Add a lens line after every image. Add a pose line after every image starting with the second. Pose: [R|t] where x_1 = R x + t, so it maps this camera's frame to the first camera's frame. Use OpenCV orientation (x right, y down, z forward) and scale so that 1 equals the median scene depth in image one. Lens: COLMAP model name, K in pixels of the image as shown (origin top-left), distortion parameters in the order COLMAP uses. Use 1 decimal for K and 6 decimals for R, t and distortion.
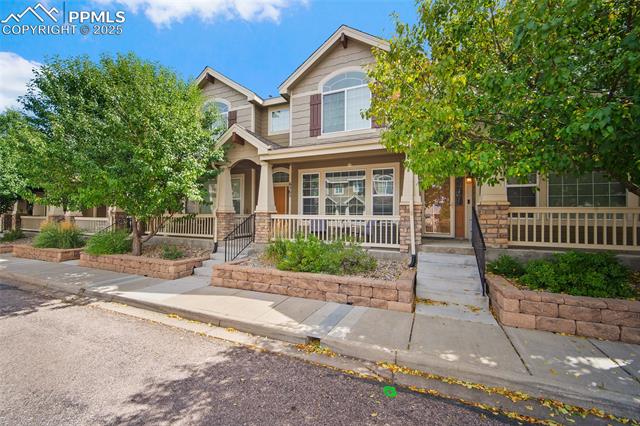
lens RADIAL K [[258.9, 0, 334.7], [0, 258.9, 213.0], [0, 0, 1]] dist [-0.004235, -0.000219]
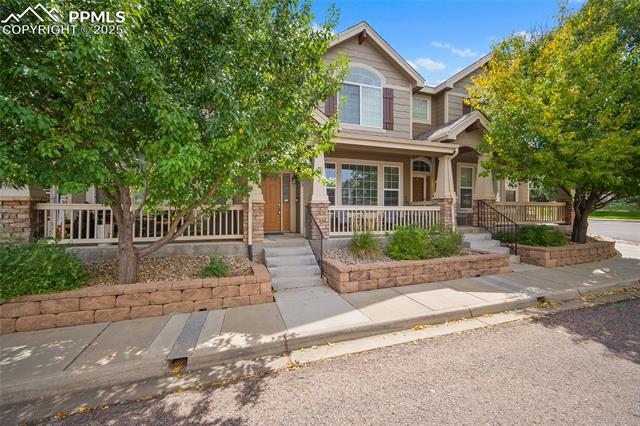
lens RADIAL K [[252.7, 0, 333.9], [0, 252.7, 212.1], [0, 0, 1]] dist [-0.002945, 0.000193]
pose [[0.745676, -0.012450, 0.666192, -0.878268], [-0.001983, 0.999780, 0.020904, 0.010797], [-0.666306, -0.016909, 0.745487, 0.382592]]
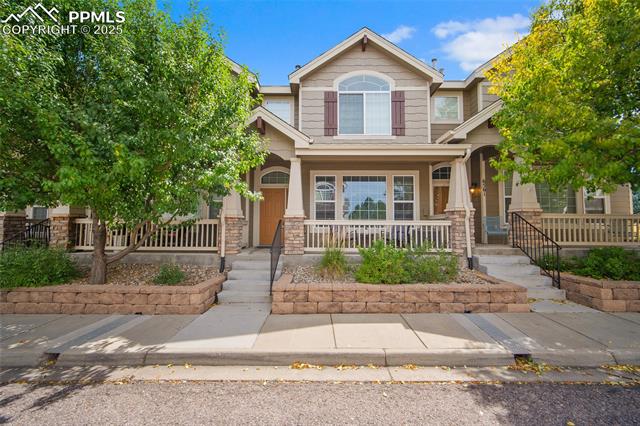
lens RADIAL K [[252.7, 0, 333.9], [0, 252.7, 212.1], [0, 0, 1]] dist [-0.002945, 0.000193]
pose [[0.923068, 0.014972, 0.384345, -0.521947], [-0.000981, 0.999330, -0.036573, 0.011451], [-0.384635, 0.033383, 0.922465, 0.220128]]
